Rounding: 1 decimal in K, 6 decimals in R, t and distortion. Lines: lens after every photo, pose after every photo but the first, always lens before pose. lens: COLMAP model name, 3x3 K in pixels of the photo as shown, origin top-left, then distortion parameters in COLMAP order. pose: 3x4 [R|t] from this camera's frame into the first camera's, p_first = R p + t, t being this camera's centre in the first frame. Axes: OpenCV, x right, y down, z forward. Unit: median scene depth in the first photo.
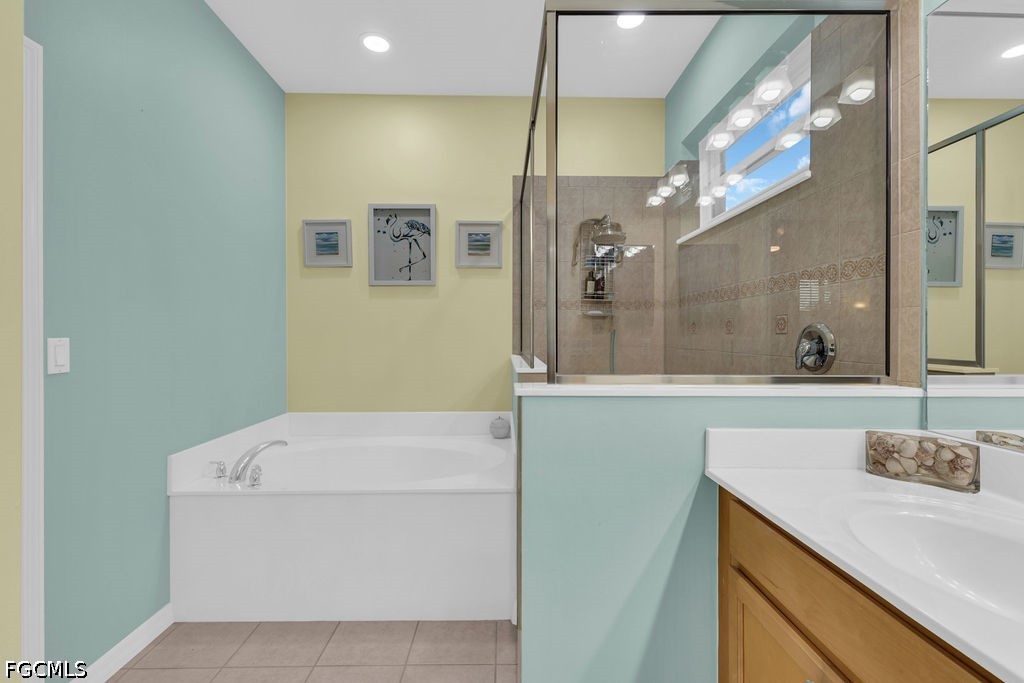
lens RADIAL K [[451.2, 0, 510.1], [0, 451.2, 340.9], [0, 0, 1]] dist [0.014743, -0.002741]
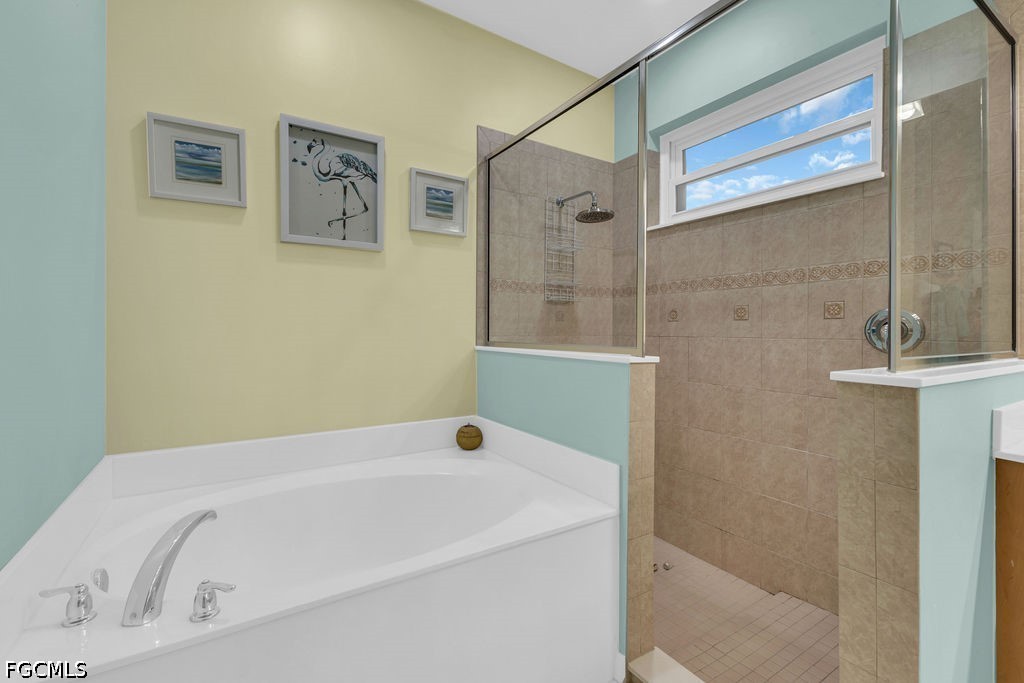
lens RADIAL K [[451.2, 0, 518.5], [0, 451.2, 332.1], [0, 0, 1]] dist [0.014743, -0.002741]
pose [[0.850061, 0.000950, 0.526684, -0.375806], [0.004096, 0.999956, -0.008414, 0.014105], [-0.526668, 0.009310, 0.850020, 0.283193]]
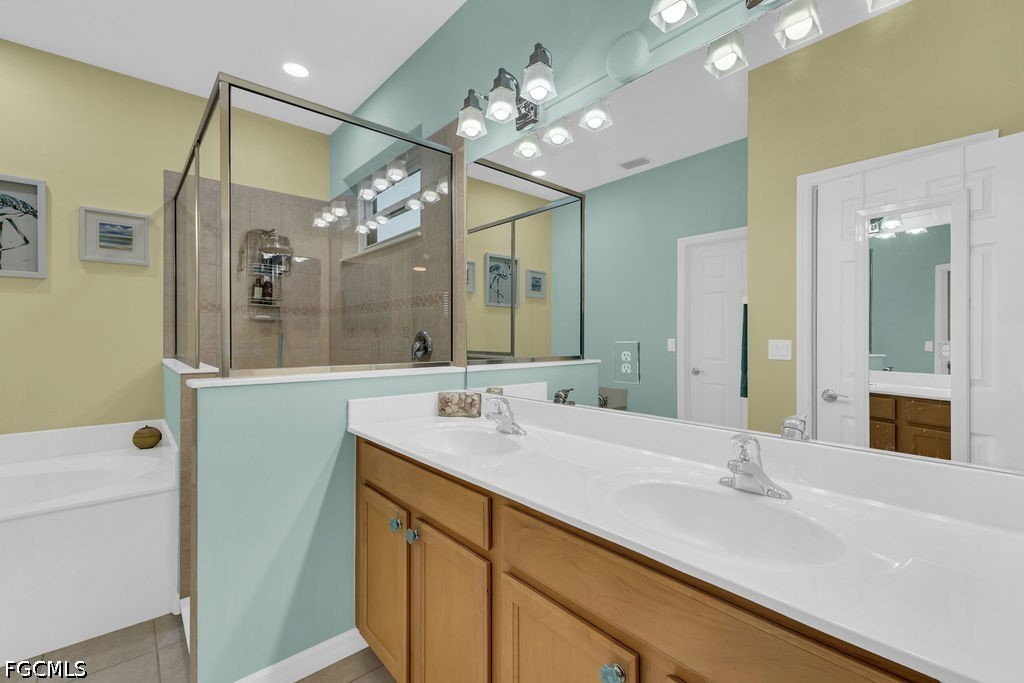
lens RADIAL K [[451.2, 0, 513.6], [0, 451.2, 335.9], [0, 0, 1]] dist [0.014743, -0.002741]
pose [[0.767497, 0.001711, 0.641051, -0.044541], [0.008699, 0.999877, -0.013084, 0.001421], [-0.640994, 0.015618, 0.767387, -0.206320]]
